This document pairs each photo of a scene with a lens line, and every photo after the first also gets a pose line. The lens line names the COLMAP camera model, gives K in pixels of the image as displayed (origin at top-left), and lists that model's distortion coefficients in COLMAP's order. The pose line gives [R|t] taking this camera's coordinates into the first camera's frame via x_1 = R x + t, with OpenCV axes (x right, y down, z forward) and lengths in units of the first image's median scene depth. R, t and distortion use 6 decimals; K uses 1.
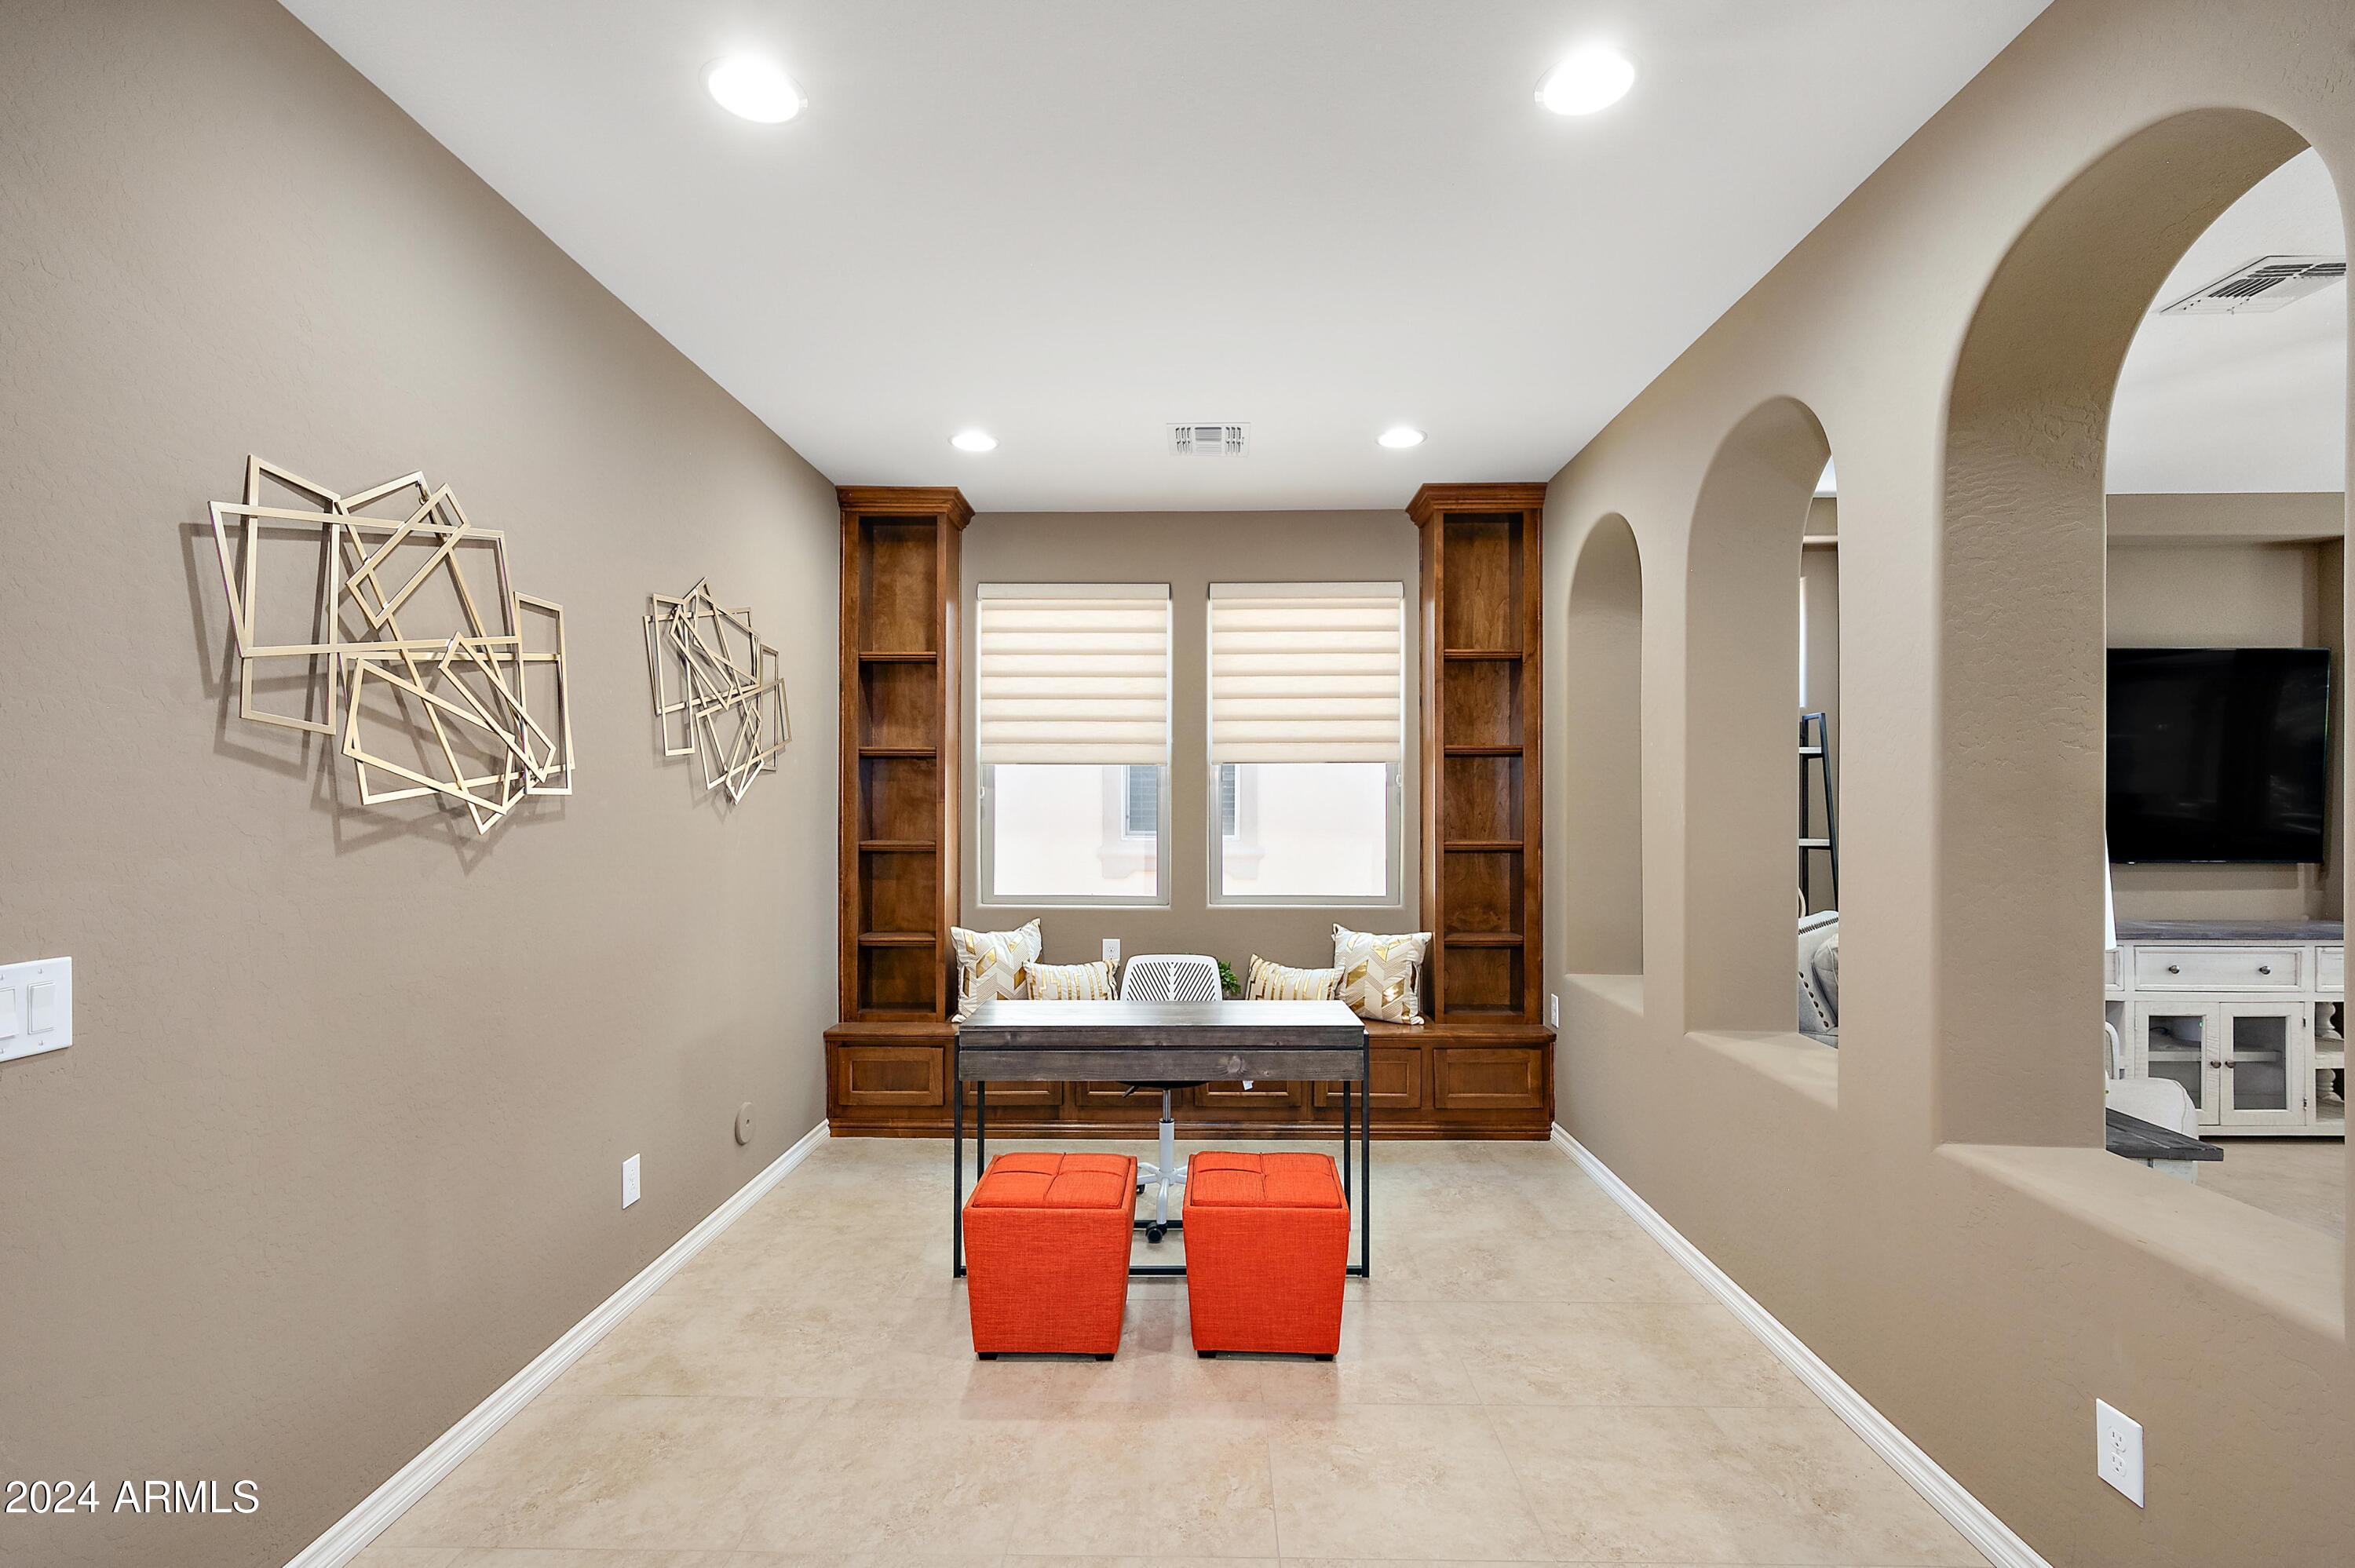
lens RADIAL K [[1054.0, 0, 1190.6], [0, 1054.0, 805.1], [0, 0, 1]] dist [0.004543, -0.000460]
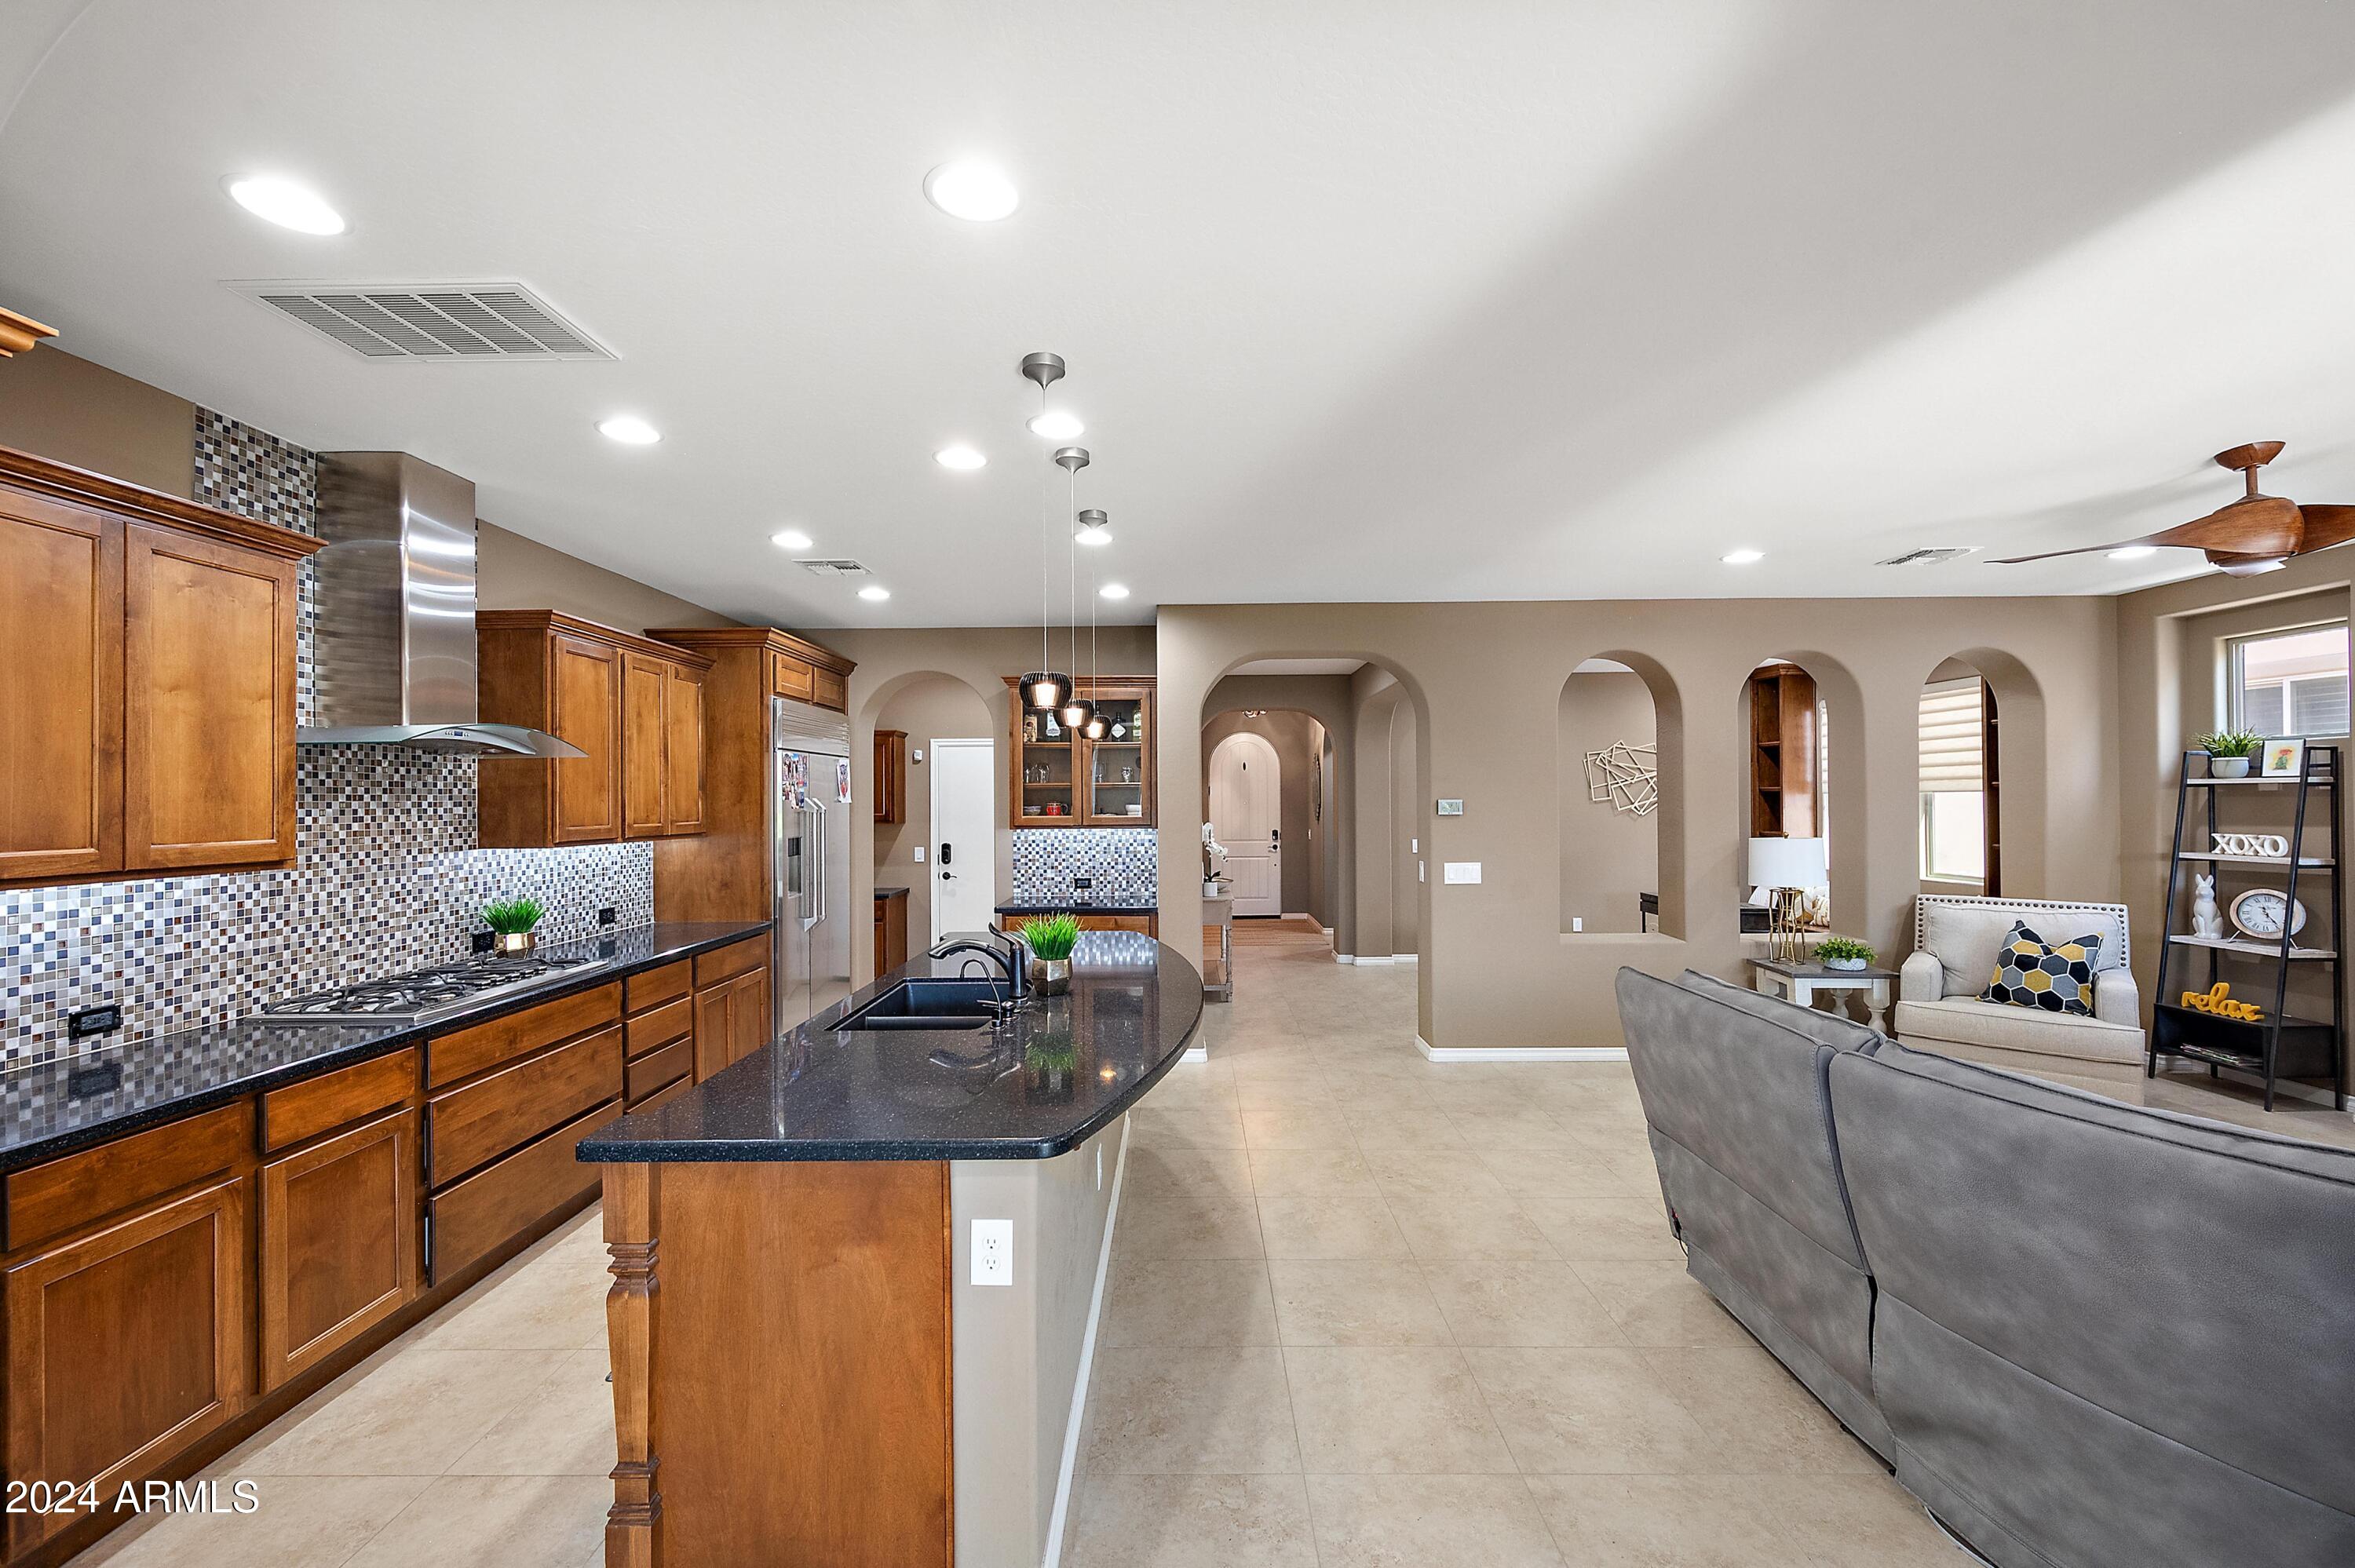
lens RADIAL K [[937.1, 0, 1177.7], [0, 937.1, 788.7], [0, 0, 1]] dist [0.000119, -0.000903]
pose [[0.014208, -0.011775, -0.999830, 1.702423], [0.007583, 0.999903, -0.011668, -0.043107], [0.999870, -0.007416, 0.014296, -0.232185]]
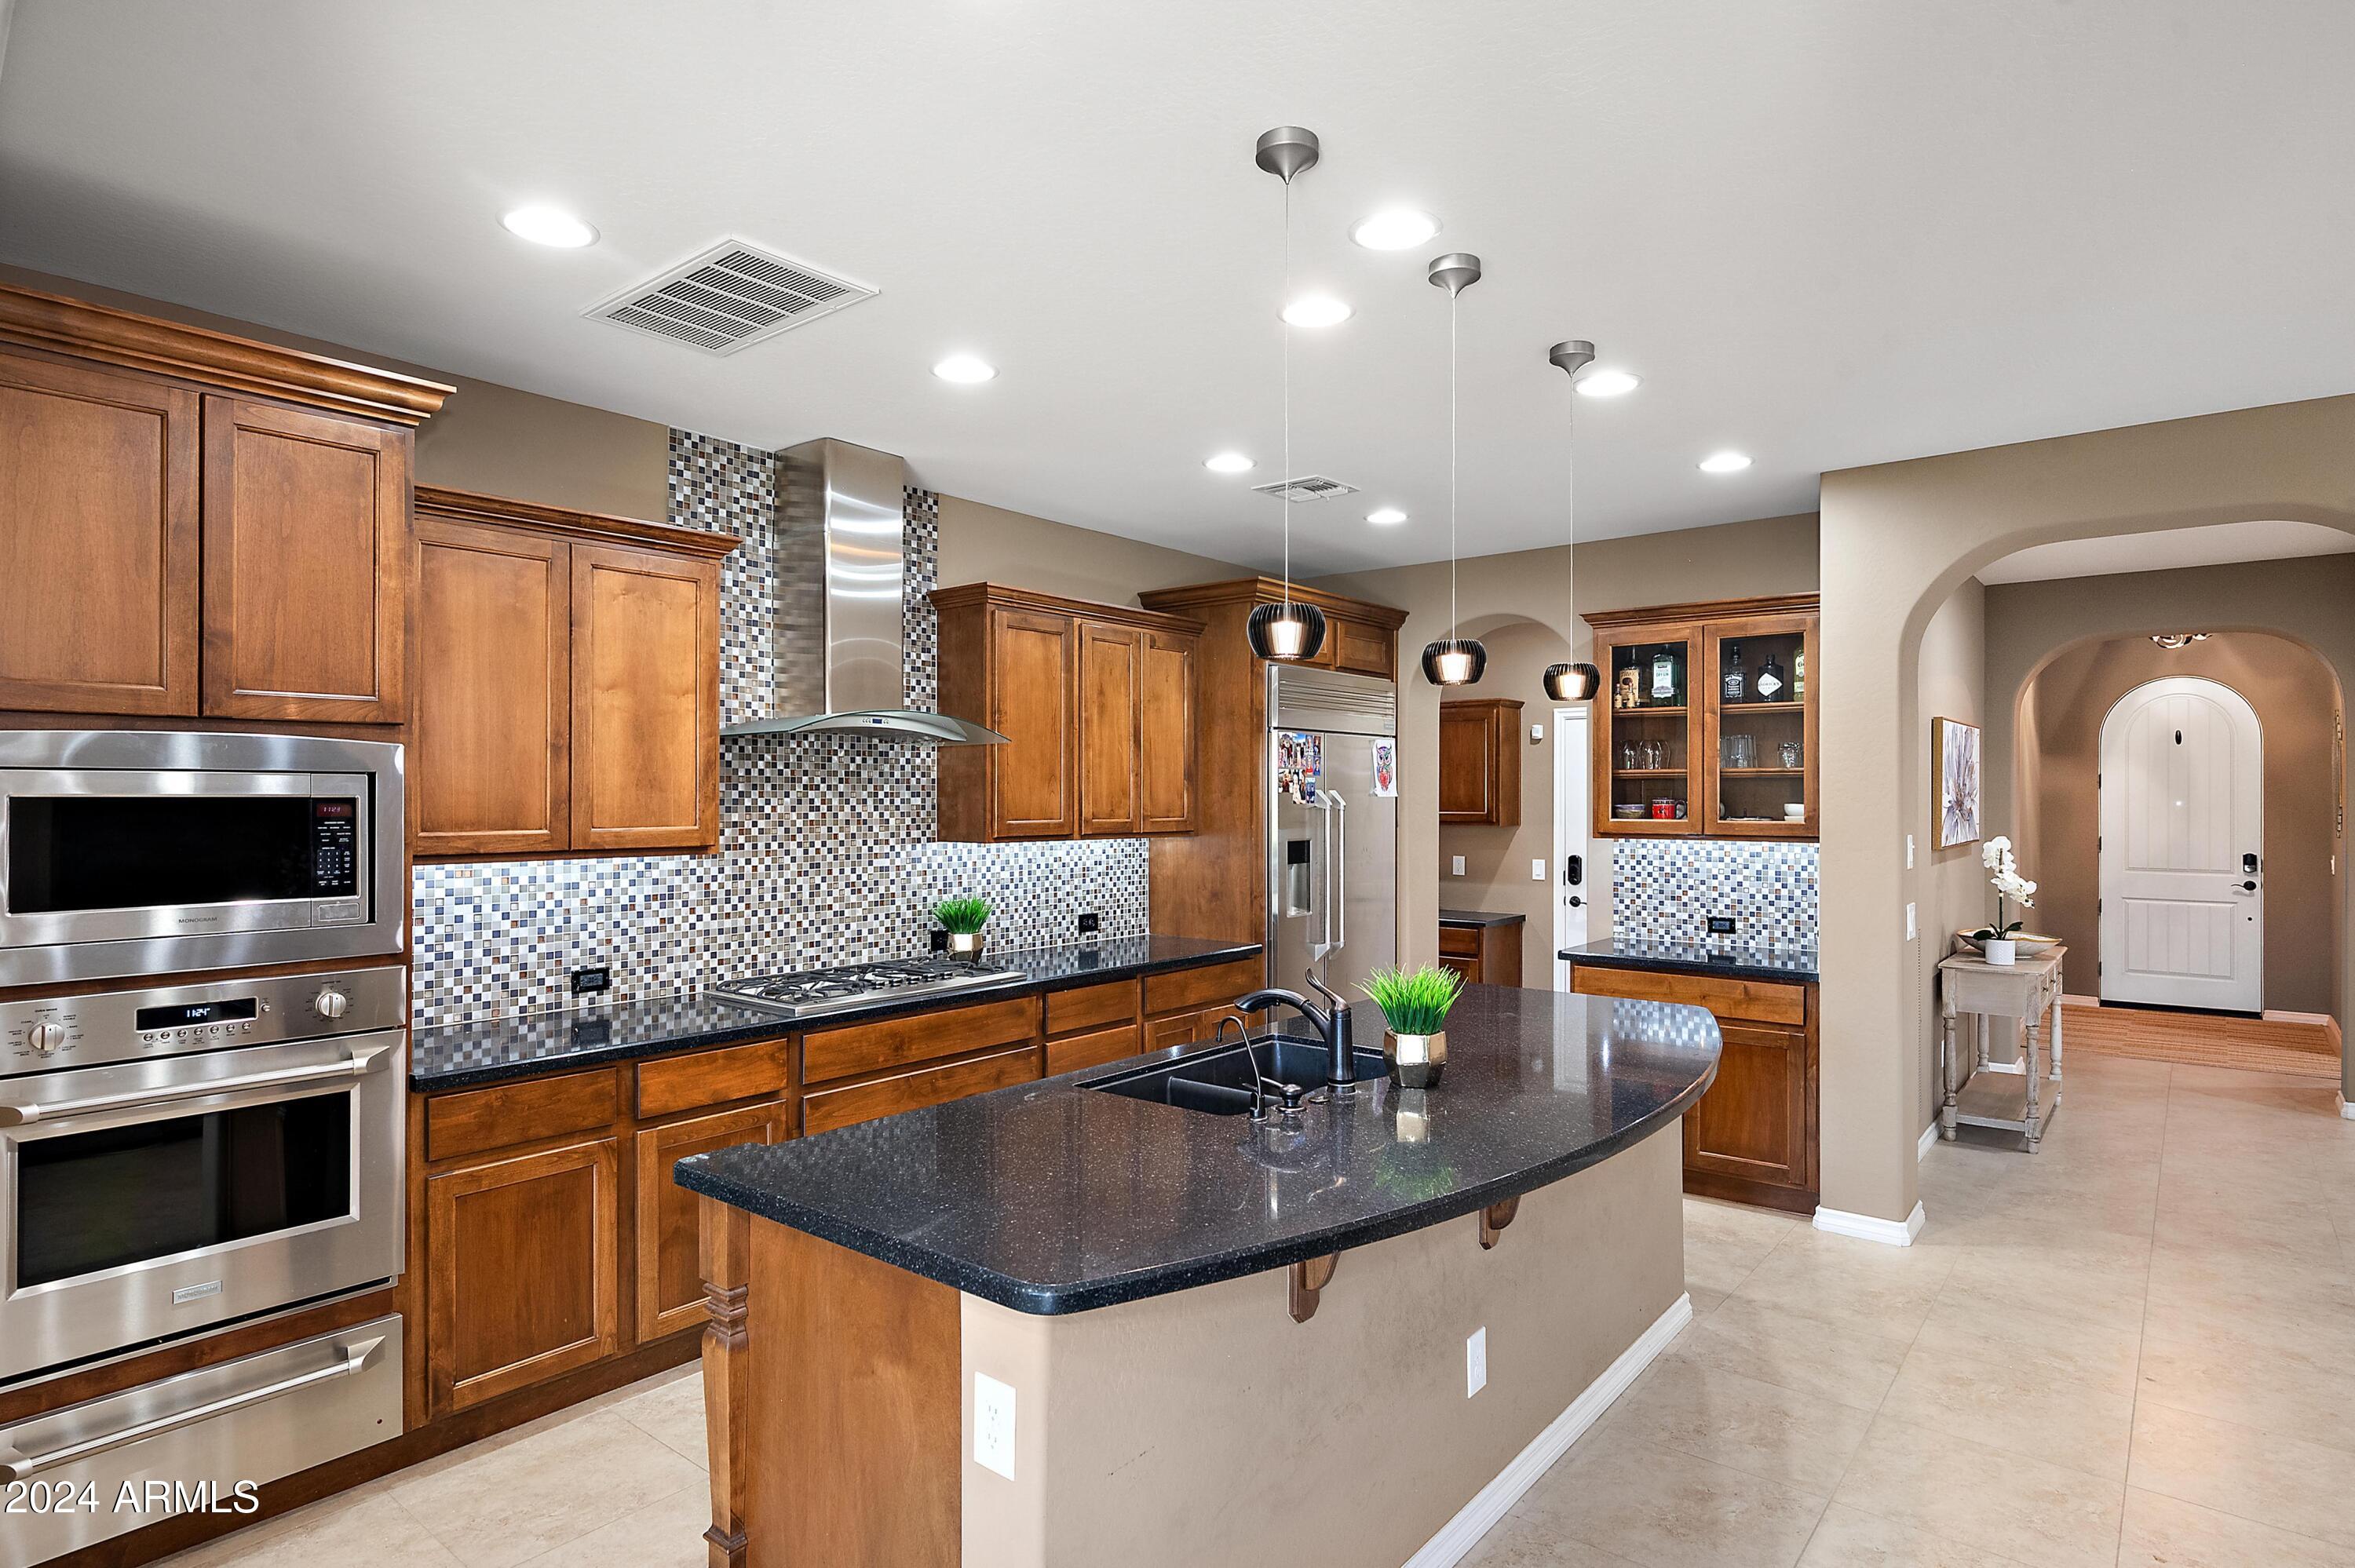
lens RADIAL K [[1254.0, 0, 1180.5], [0, 1254.0, 790.3], [0, 0, 1]] dist [-0.003317, 0.002267]
pose [[-0.614709, -0.004413, -0.788741, 1.559392], [-0.000752, 0.999987, -0.005008, -0.042215], [0.788753, -0.002486, -0.614705, -0.015987]]
